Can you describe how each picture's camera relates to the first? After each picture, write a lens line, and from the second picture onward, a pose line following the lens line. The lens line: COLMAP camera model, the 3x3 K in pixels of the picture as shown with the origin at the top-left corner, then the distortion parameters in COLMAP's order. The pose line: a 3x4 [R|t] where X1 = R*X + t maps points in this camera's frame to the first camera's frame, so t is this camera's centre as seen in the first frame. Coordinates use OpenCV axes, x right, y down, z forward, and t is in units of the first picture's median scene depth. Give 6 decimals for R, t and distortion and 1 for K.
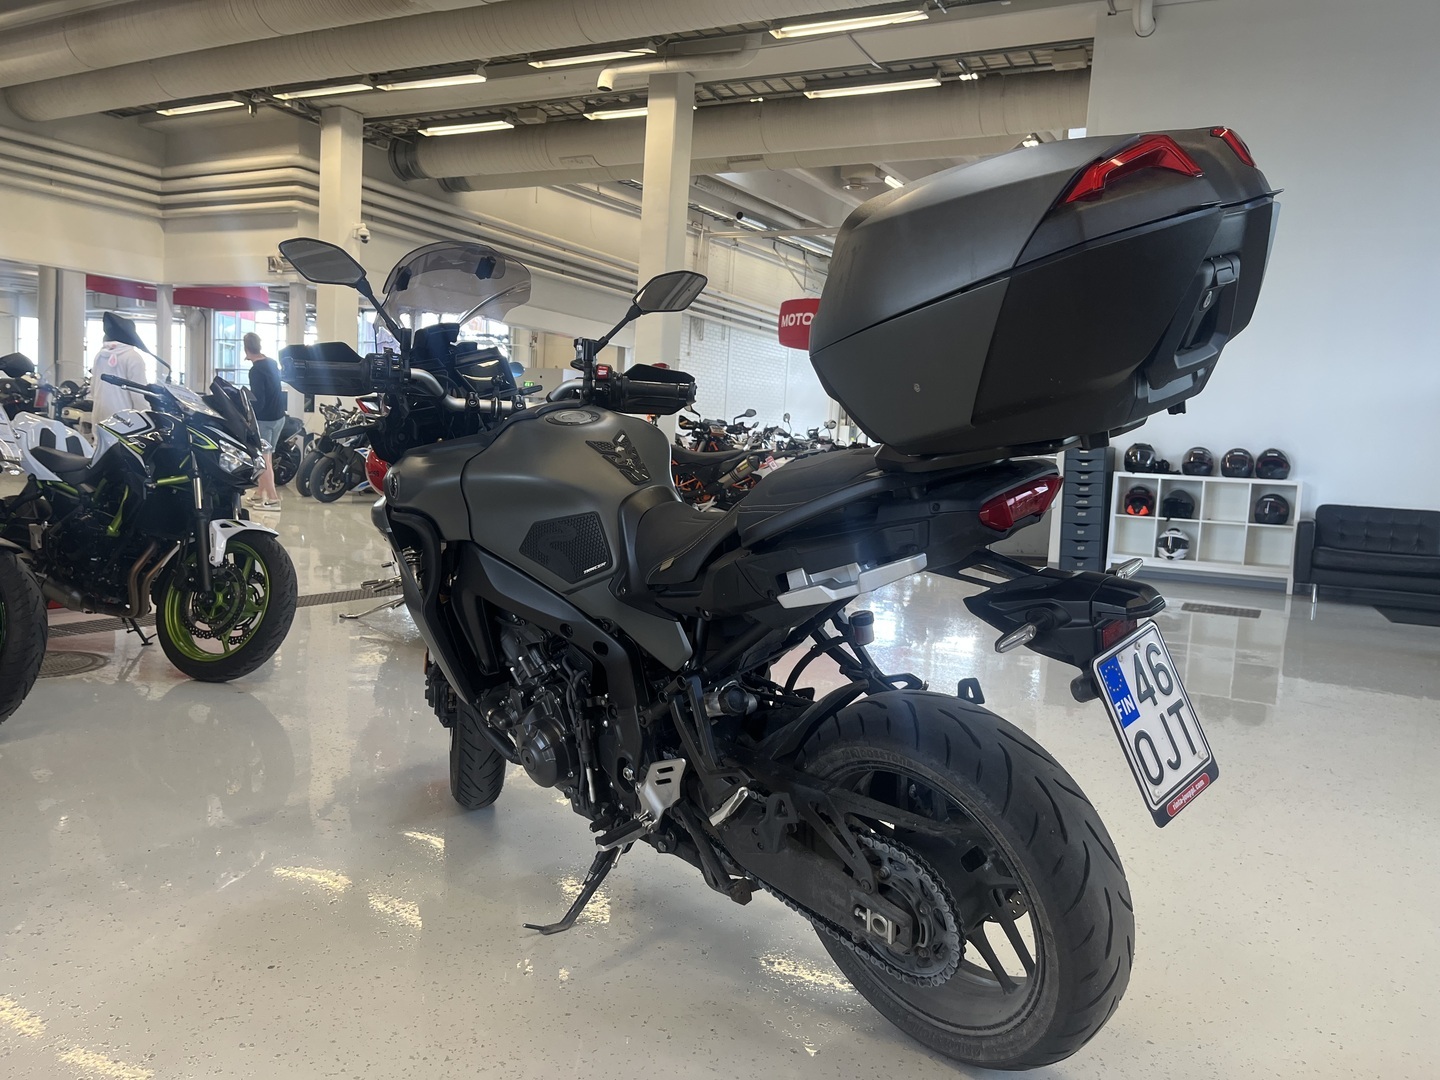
lens RADIAL K [[1113.0, 0, 720.0], [0, 1113.0, 540.0], [0, 0, 1]] dist [0.046746, -0.060163]
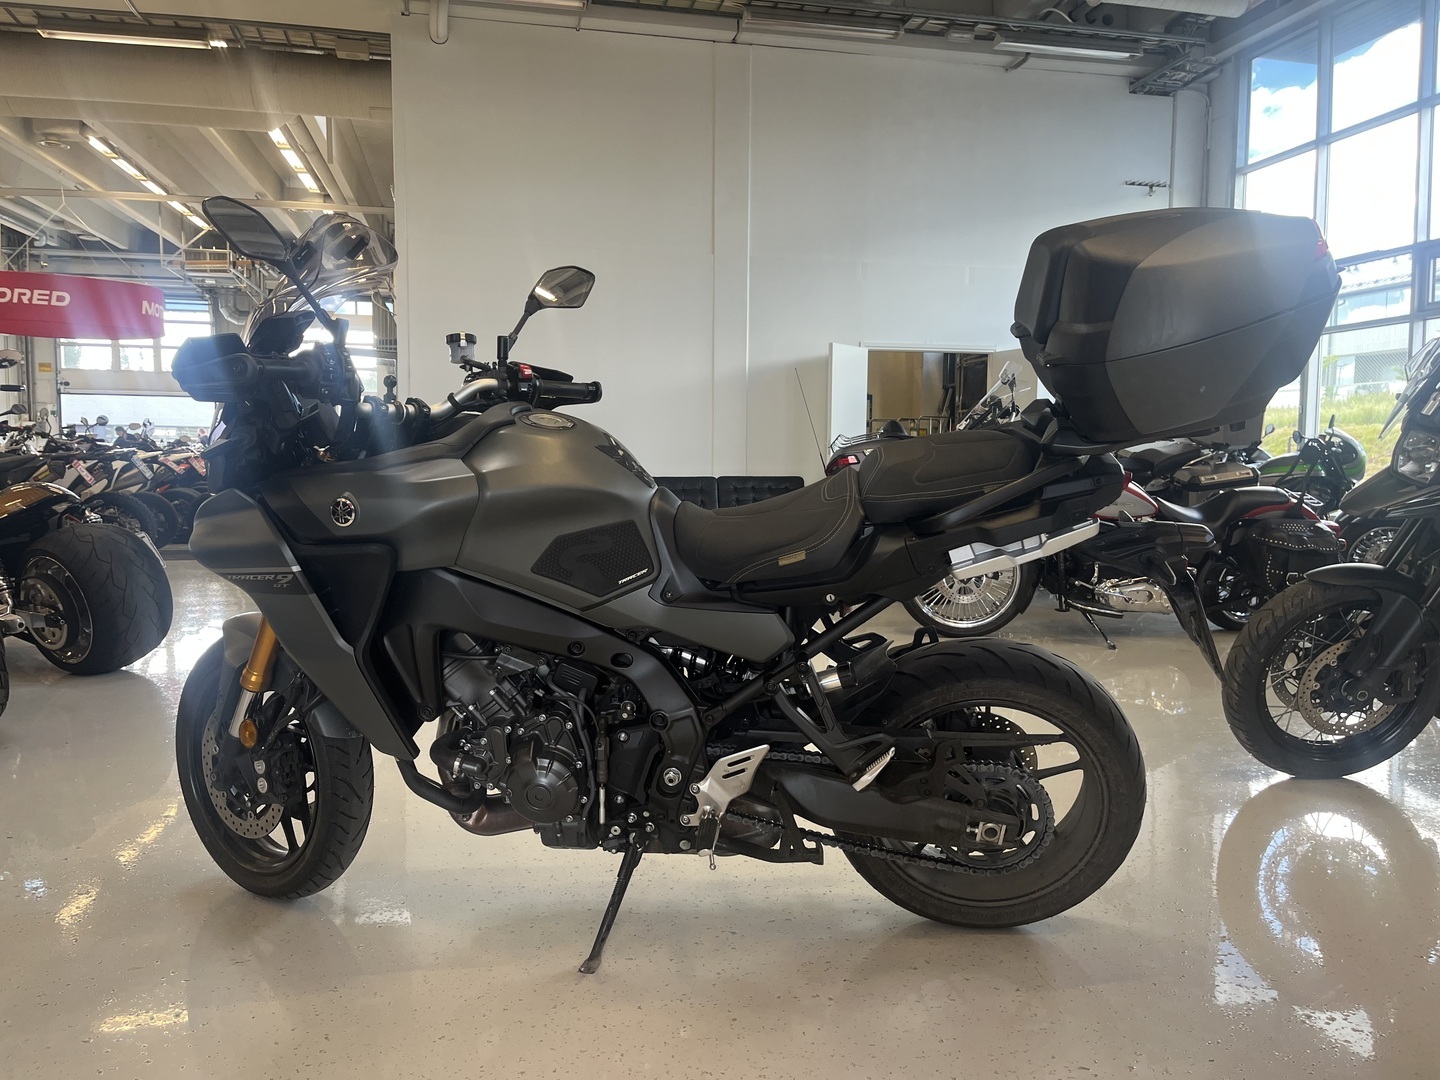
lens RADIAL K [[1113.0, 0, 720.0], [0, 1113.0, 540.0], [0, 0, 1]] dist [0.046746, -0.060163]
pose [[0.757079, -0.101805, 0.645342, -0.143071], [0.095368, 0.994425, 0.044994, -0.009027], [-0.646325, 0.027481, 0.762567, 0.045164]]
